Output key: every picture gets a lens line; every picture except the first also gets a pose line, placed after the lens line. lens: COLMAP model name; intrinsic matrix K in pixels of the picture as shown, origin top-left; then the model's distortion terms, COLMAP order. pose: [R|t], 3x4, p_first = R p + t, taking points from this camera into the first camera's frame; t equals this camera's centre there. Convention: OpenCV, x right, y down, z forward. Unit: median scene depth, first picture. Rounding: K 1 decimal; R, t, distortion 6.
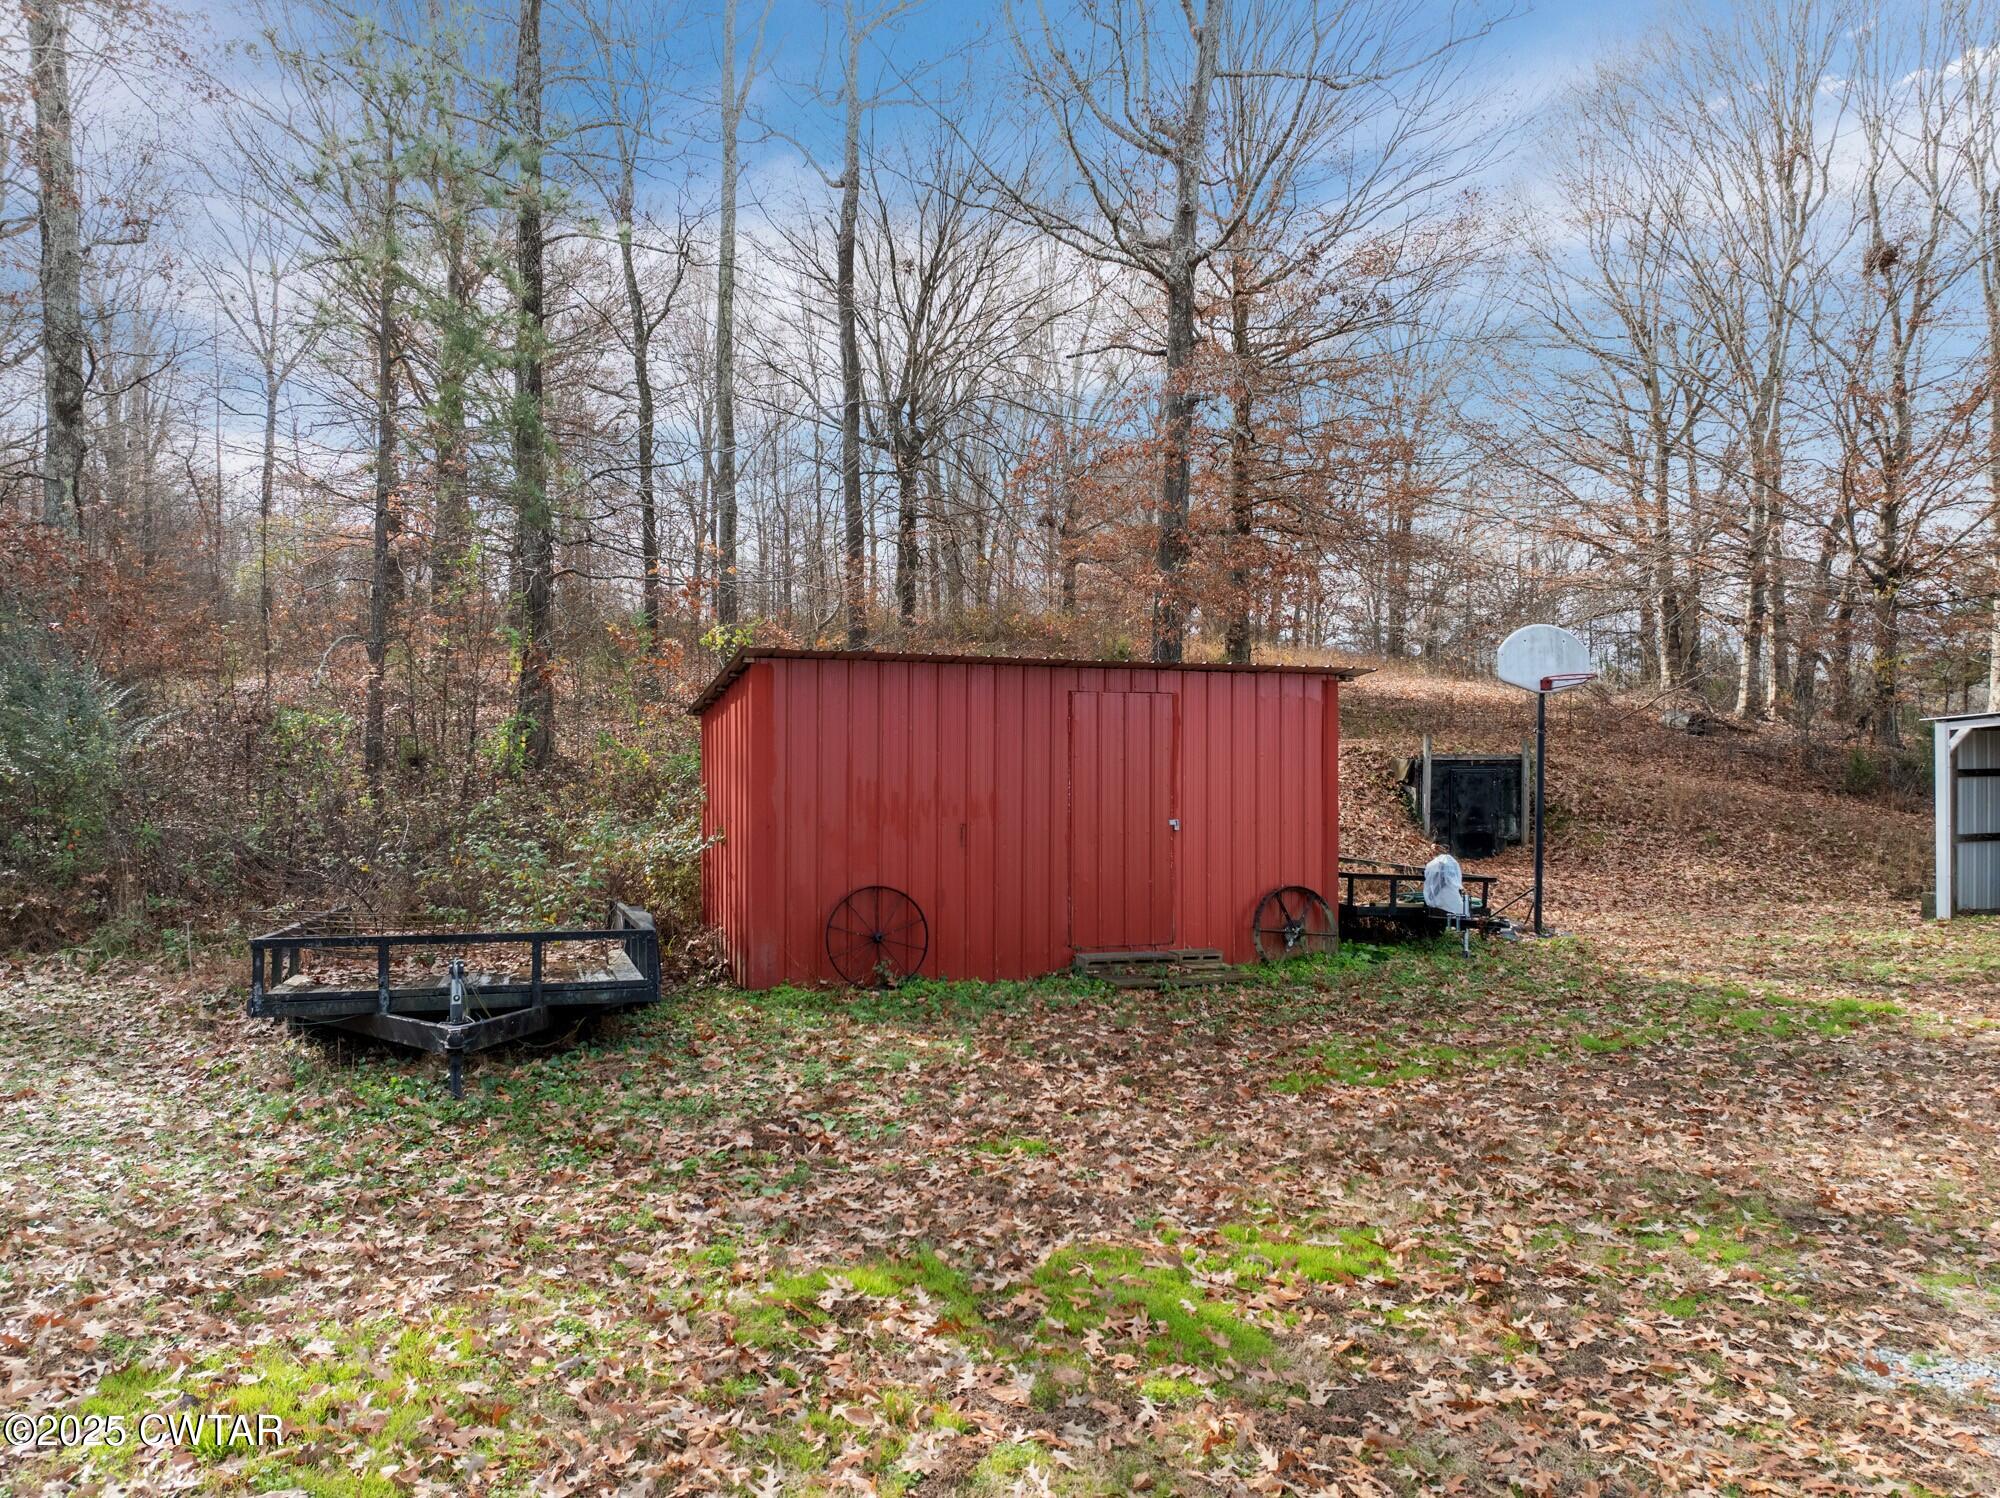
lens RADIAL K [[1398.4, 0, 1000.0], [0, 1398.4, 749.0], [0, 0, 1]] dist [-0.032298, -0.000339]
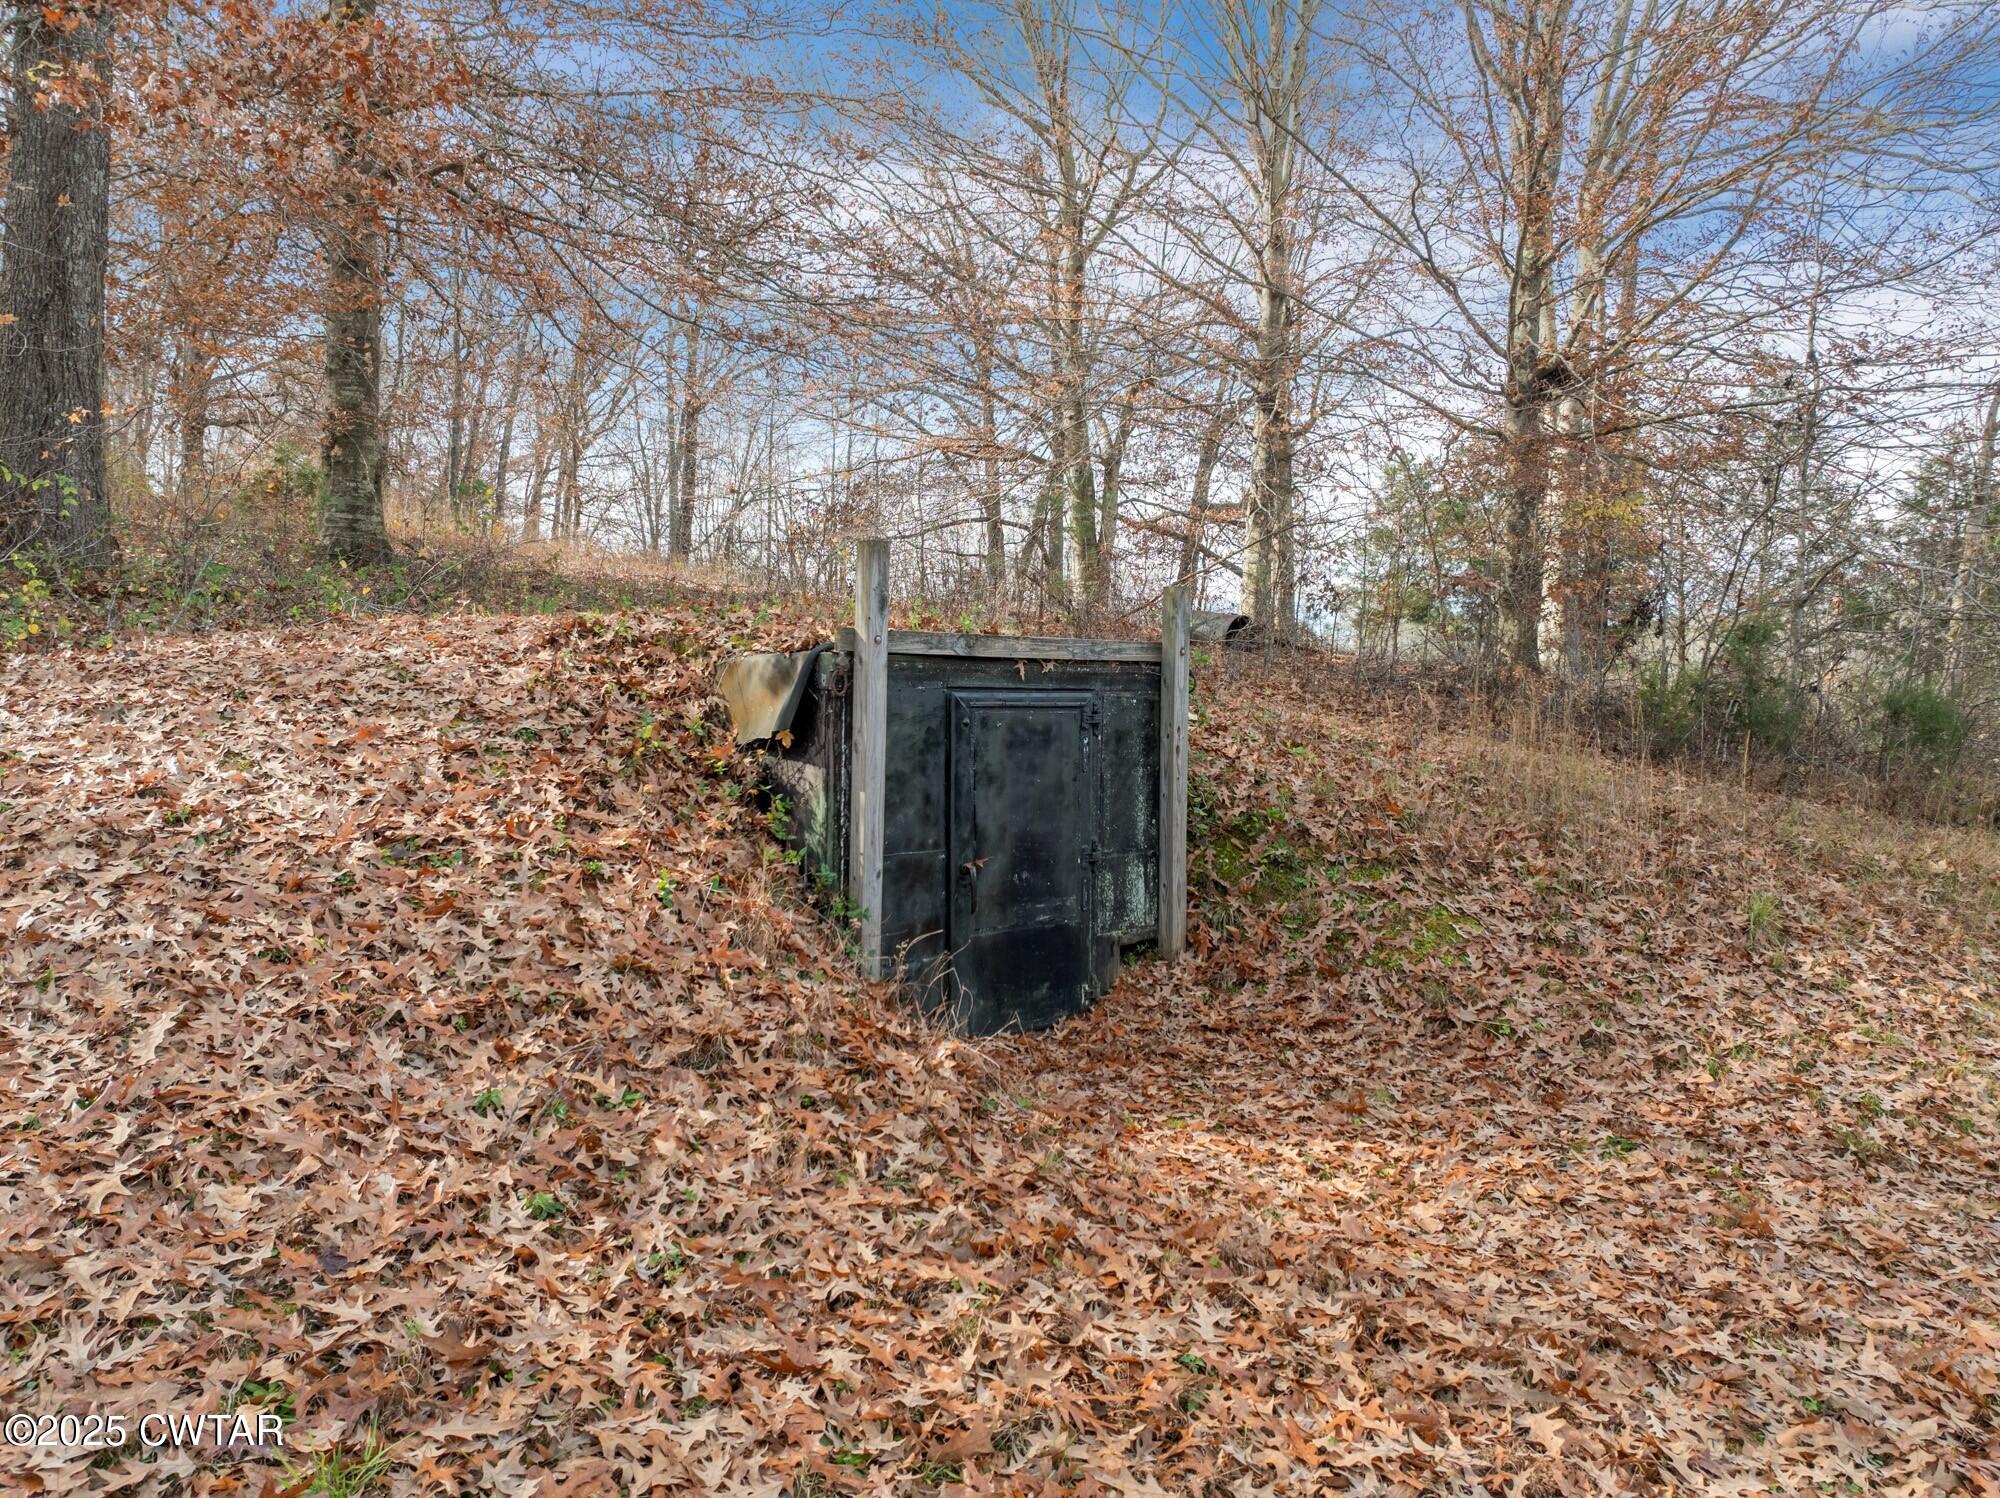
lens RADIAL K [[1398.4, 0, 1000.0], [0, 1398.4, 749.0], [0, 0, 1]] dist [-0.032298, -0.000339]
pose [[0.875193, -0.014170, 0.483566, 0.162133], [0.005323, 0.999792, 0.019663, 0.015504], [-0.483745, -0.014635, 0.875087, 0.603395]]
